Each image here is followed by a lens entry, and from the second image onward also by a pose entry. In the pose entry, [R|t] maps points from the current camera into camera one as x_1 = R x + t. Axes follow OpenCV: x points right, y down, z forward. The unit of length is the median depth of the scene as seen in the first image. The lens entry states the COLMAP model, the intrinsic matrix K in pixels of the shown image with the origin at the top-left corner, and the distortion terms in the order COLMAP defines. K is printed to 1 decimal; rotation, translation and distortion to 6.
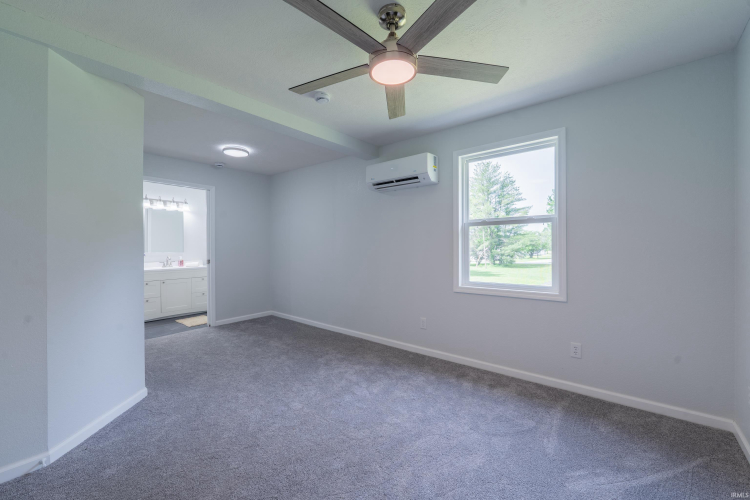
lens RADIAL K [[302.2, 0, 375.0], [0, 302.2, 250.0], [0, 0, 1]] dist [-0.001115, -0.000520]
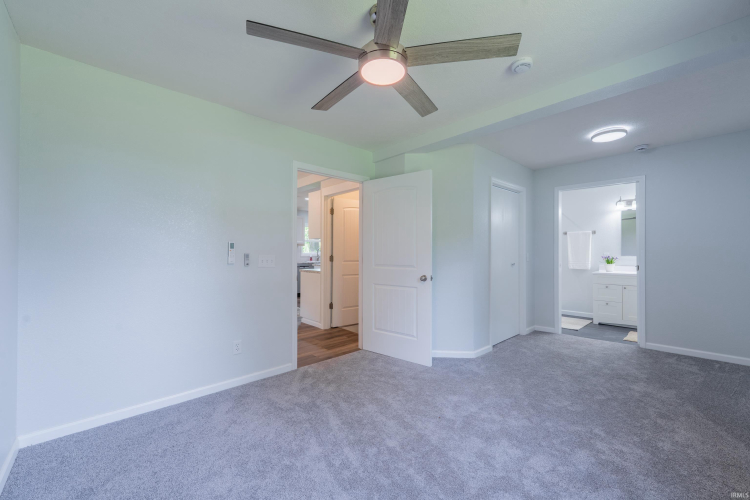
lens RADIAL K [[302.2, 0, 375.0], [0, 302.2, 250.0], [0, 0, 1]] dist [-0.001115, -0.000520]
pose [[-0.127460, -0.000586, -0.991844, 0.423005], [-0.010662, 0.999943, 0.000780, -0.003702], [0.991786, 0.010675, -0.127459, 0.451546]]
